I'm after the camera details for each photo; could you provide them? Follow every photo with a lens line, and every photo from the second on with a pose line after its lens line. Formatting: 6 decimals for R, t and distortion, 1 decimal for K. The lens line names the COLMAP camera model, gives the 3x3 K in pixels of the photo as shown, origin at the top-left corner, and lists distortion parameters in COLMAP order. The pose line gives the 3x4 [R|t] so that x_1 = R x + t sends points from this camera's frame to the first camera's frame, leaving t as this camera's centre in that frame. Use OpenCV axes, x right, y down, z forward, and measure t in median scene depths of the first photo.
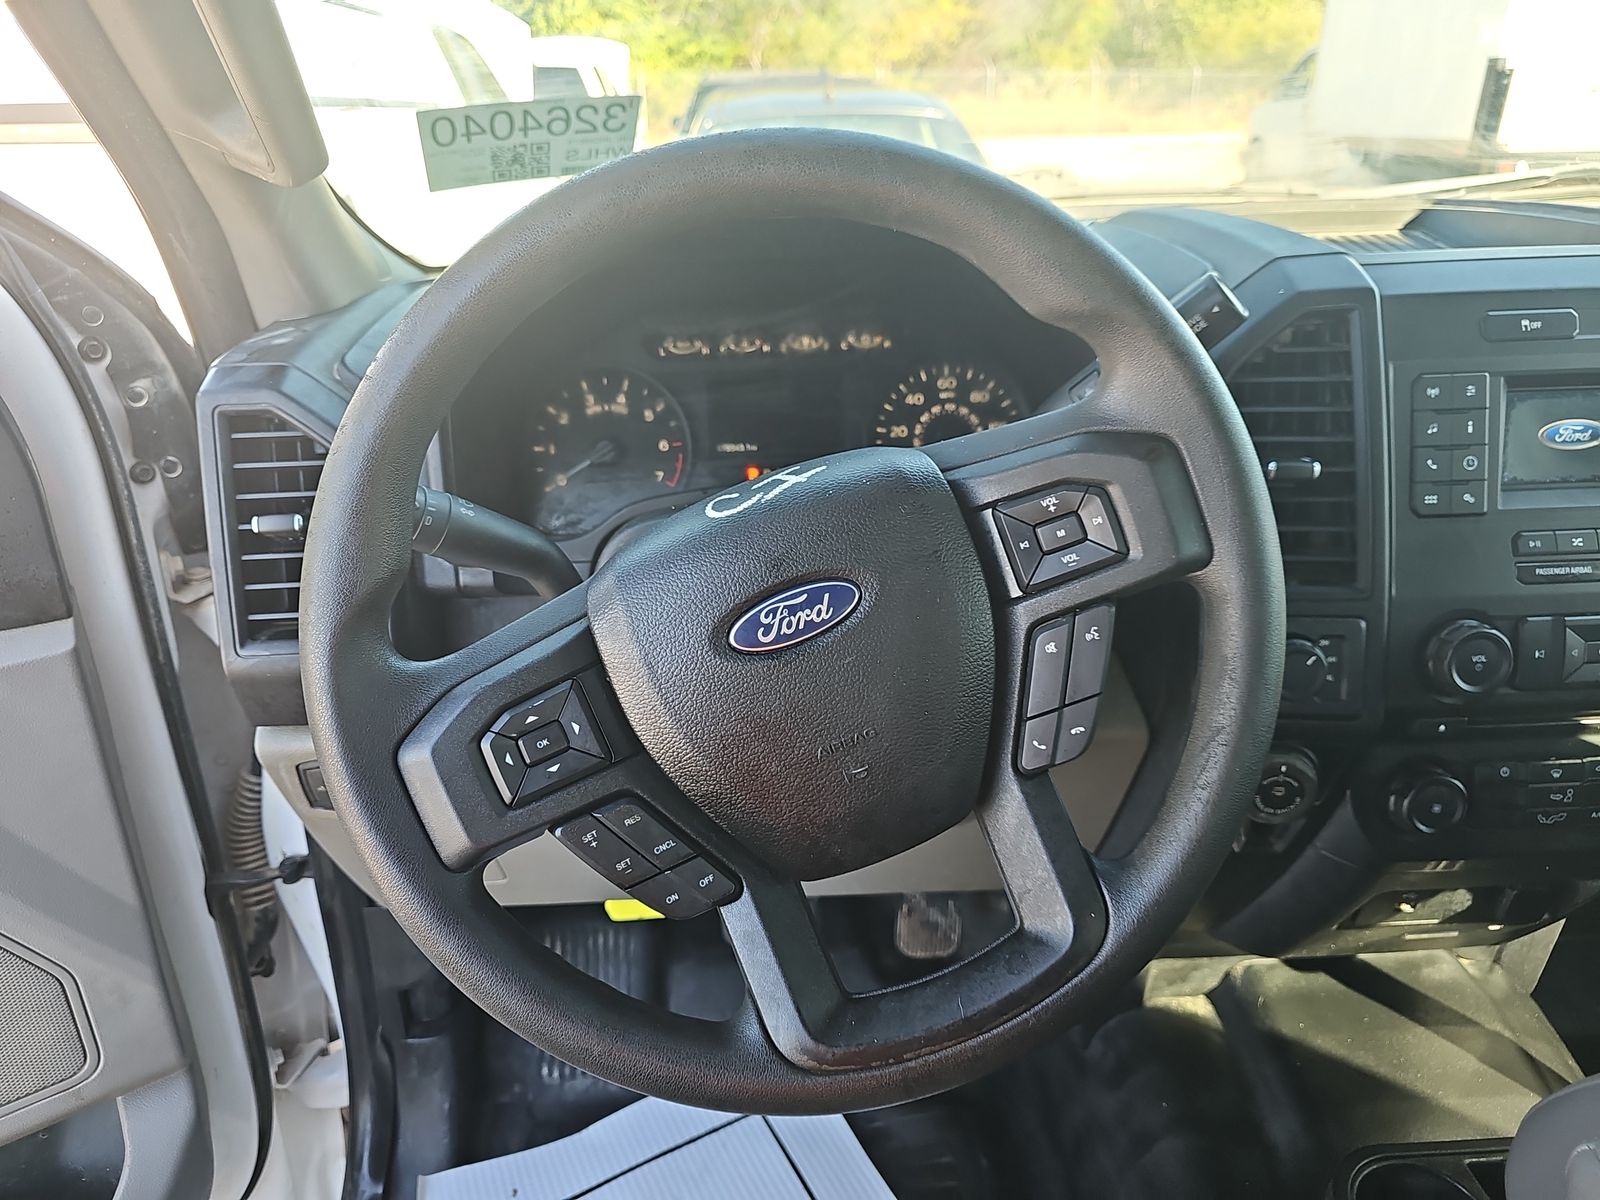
lens RADIAL K [[1064.4, 0, 801.9], [0, 1064.4, 604.2], [0, 0, 1]] dist [0.039955, -0.046361]
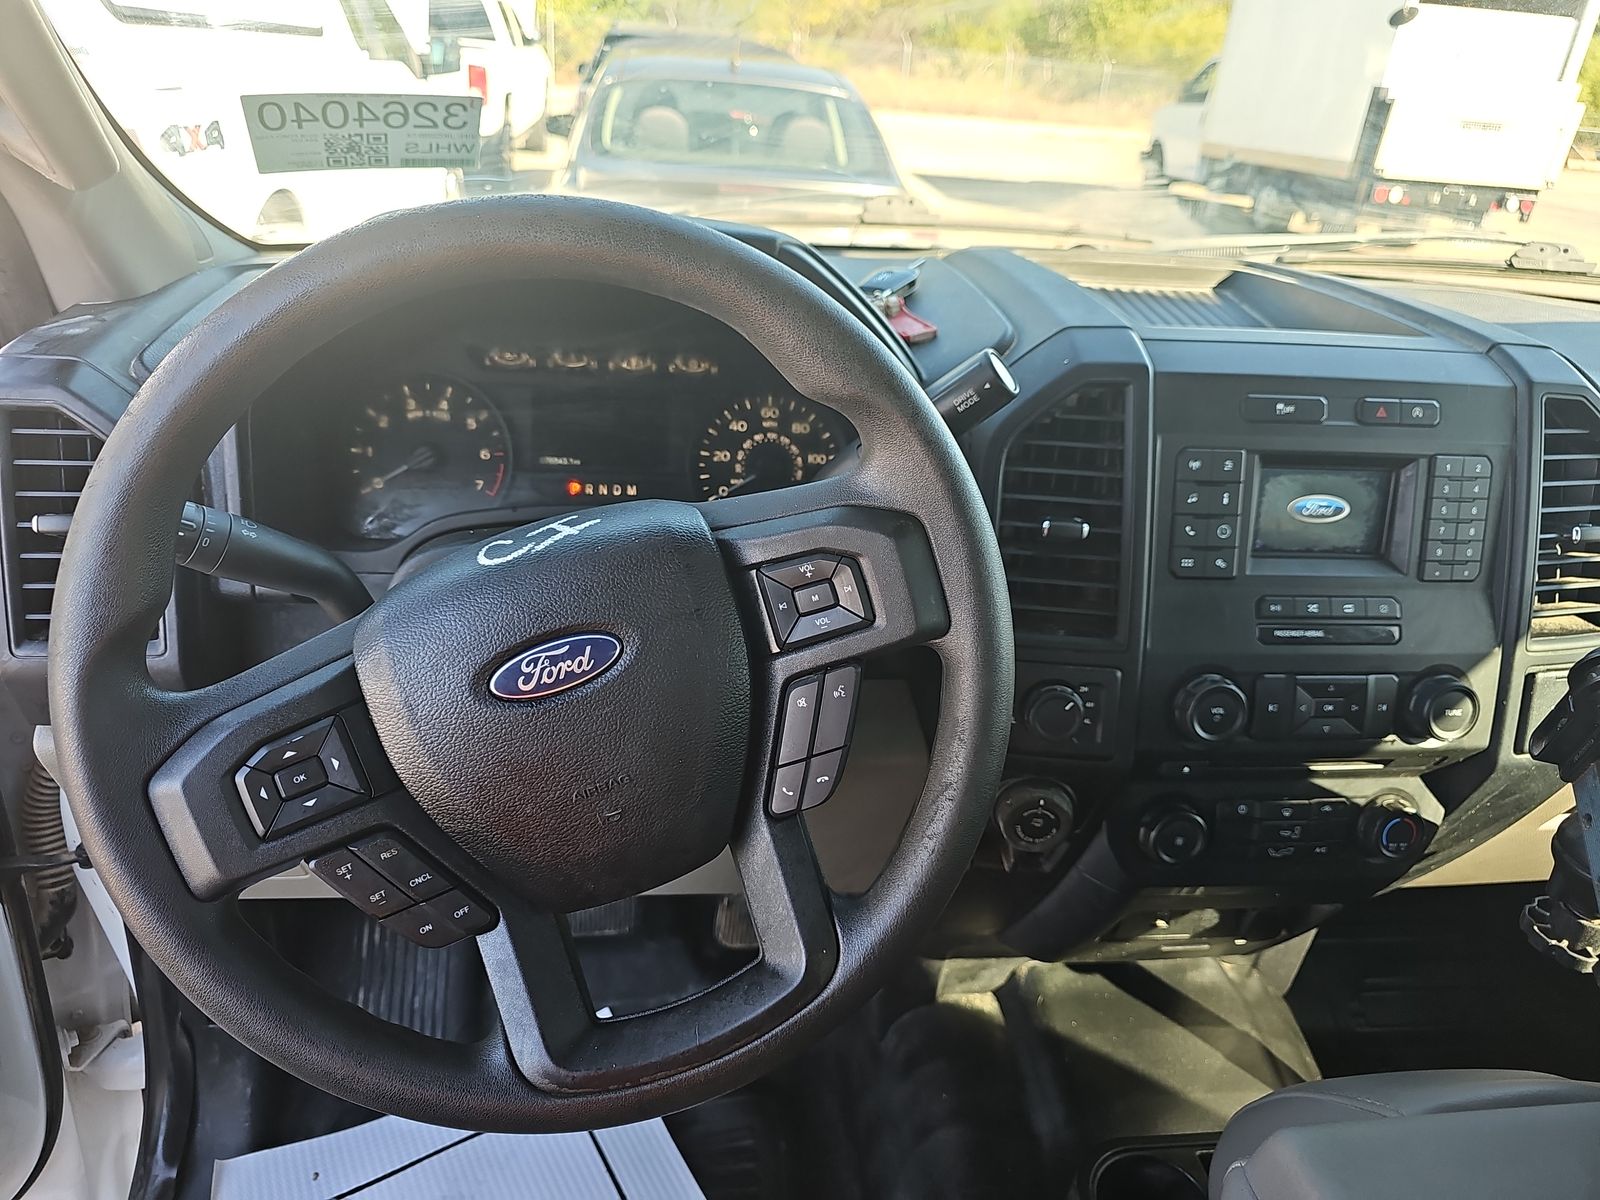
lens RADIAL K [[1064.4, 0, 801.9], [0, 1064.4, 604.2], [0, 0, 1]] dist [0.039955, -0.046361]
pose [[0.993422, 0.051505, 0.102278, 0.075515], [-0.054747, 0.998075, 0.029152, -0.057335], [-0.100580, -0.034559, 0.994329, -0.040127]]
